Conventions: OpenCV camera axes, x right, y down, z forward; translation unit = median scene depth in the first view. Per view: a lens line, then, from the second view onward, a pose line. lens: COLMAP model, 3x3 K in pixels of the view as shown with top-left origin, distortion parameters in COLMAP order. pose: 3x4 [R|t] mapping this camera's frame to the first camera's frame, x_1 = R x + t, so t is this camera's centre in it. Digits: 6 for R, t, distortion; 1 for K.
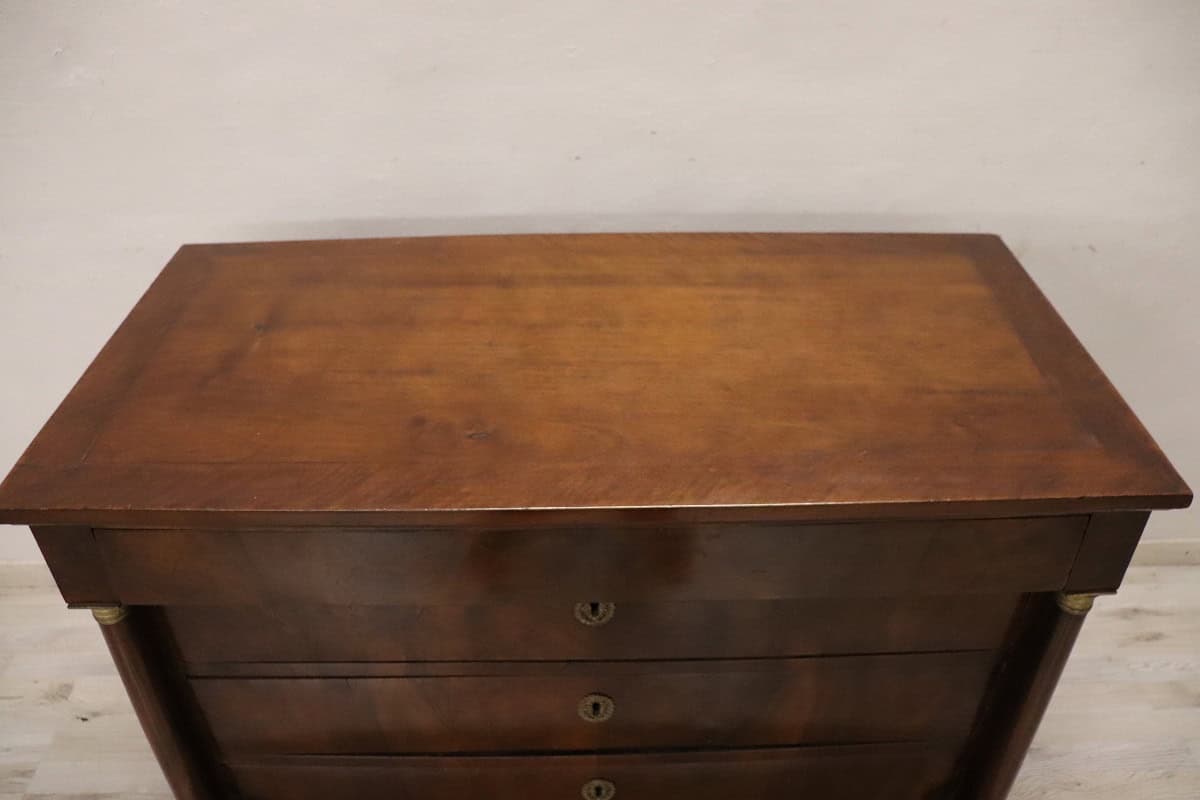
lens RADIAL K [[1011.4, 0, 600.0], [0, 1011.4, 400.0], [0, 0, 1]] dist [-0.136271, 0.087122]
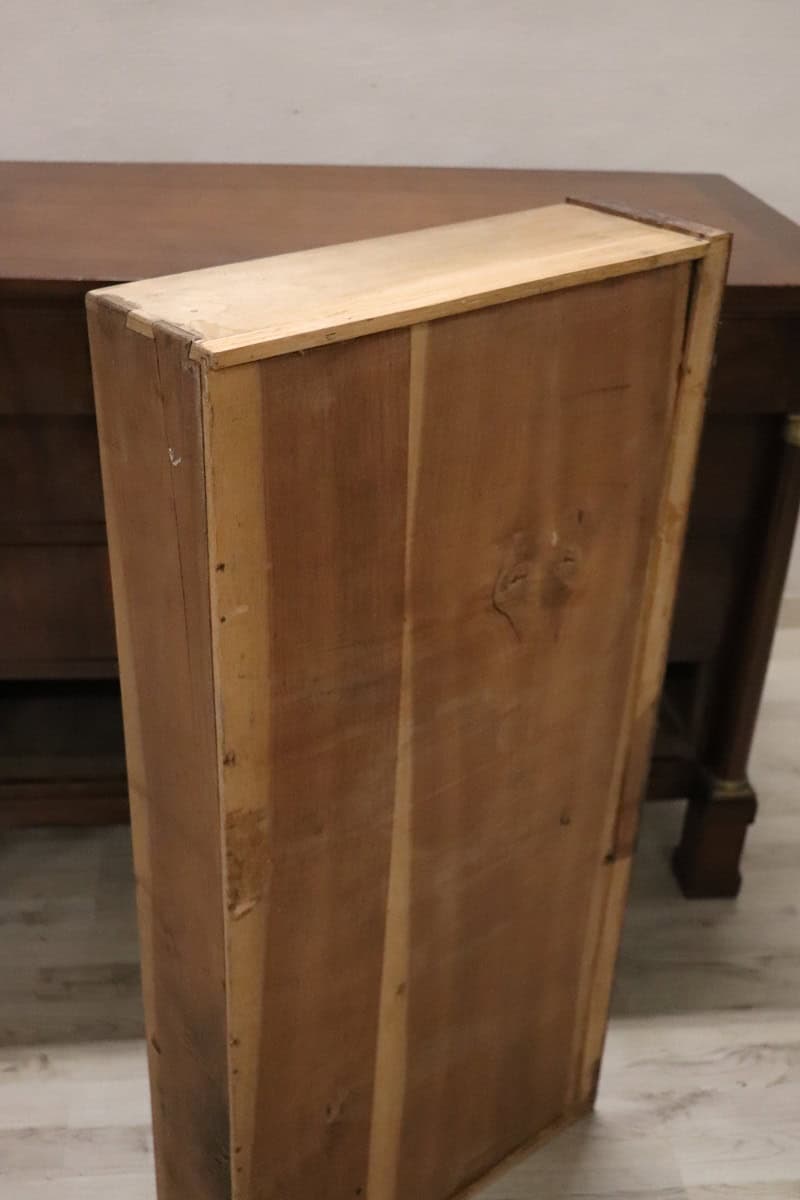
lens RADIAL K [[1369.1, 0, 400.0], [0, 1369.1, 600.0], [0, 0, 1]] dist [-0.002871, 0.000556]
pose [[0.993369, -0.004256, 0.114888, -0.094560], [0.018333, 0.992391, -0.121750, 0.484442], [-0.113496, 0.123049, 0.985889, -0.324769]]
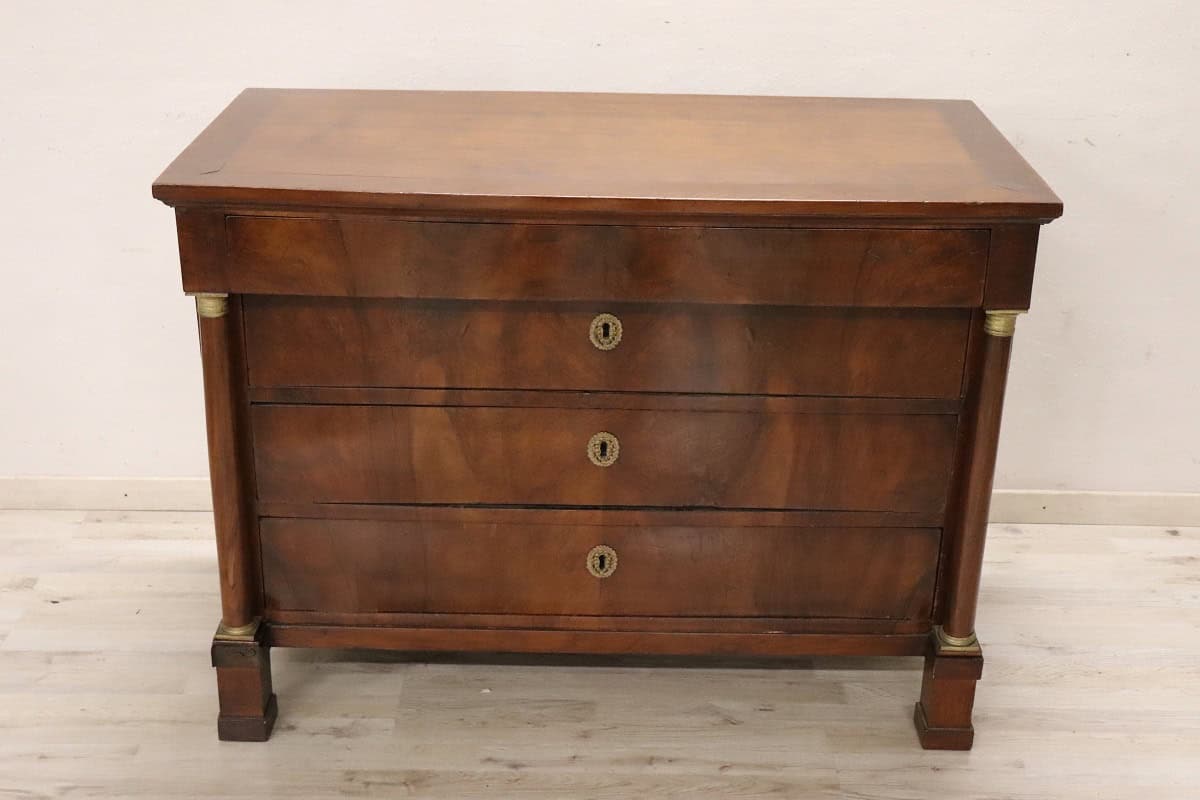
lens RADIAL K [[1689.6, 0, 600.0], [0, 1689.6, 400.0], [0, 0, 1]] dist [0.025181, 0.071105]
pose [[0.999470, 0.031427, -0.008459, 0.006734], [-0.032507, 0.976702, -0.212126, 0.668097], [0.001596, 0.212289, 0.977206, -0.920778]]
